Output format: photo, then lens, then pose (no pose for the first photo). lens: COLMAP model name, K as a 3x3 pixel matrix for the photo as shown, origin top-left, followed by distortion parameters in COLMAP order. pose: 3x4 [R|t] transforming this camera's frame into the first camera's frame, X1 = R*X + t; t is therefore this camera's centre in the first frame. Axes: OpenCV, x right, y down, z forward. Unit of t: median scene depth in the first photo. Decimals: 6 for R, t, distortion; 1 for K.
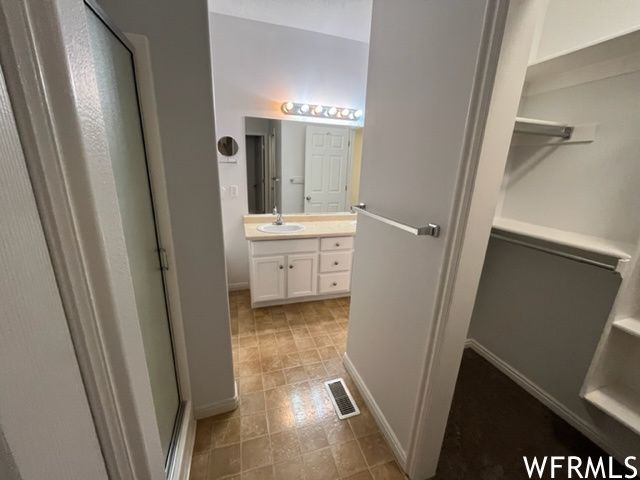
lens RADIAL K [[256.9, 0, 320.0], [0, 256.9, 240.0], [0, 0, 1]] dist [-0.012964, 0.000107]
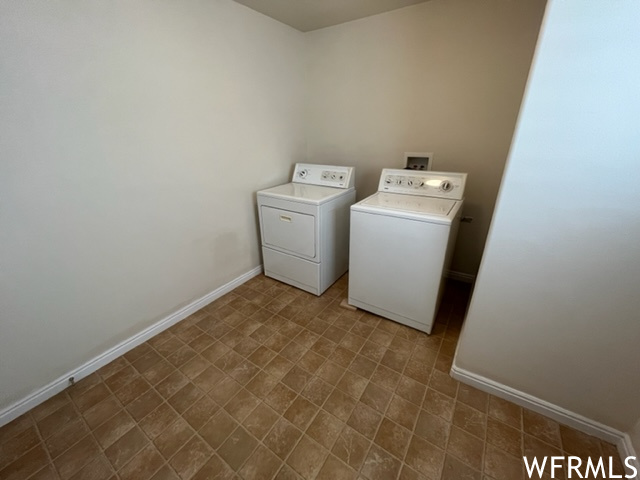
lens RADIAL K [[256.9, 0, 320.0], [0, 256.9, 240.0], [0, 0, 1]] dist [-0.012964, 0.000107]
pose [[-0.627693, -0.319107, 0.710051, -0.335434], [0.201604, 0.814367, 0.544208, -0.282622], [-0.751902, 0.484745, -0.446839, 1.062097]]
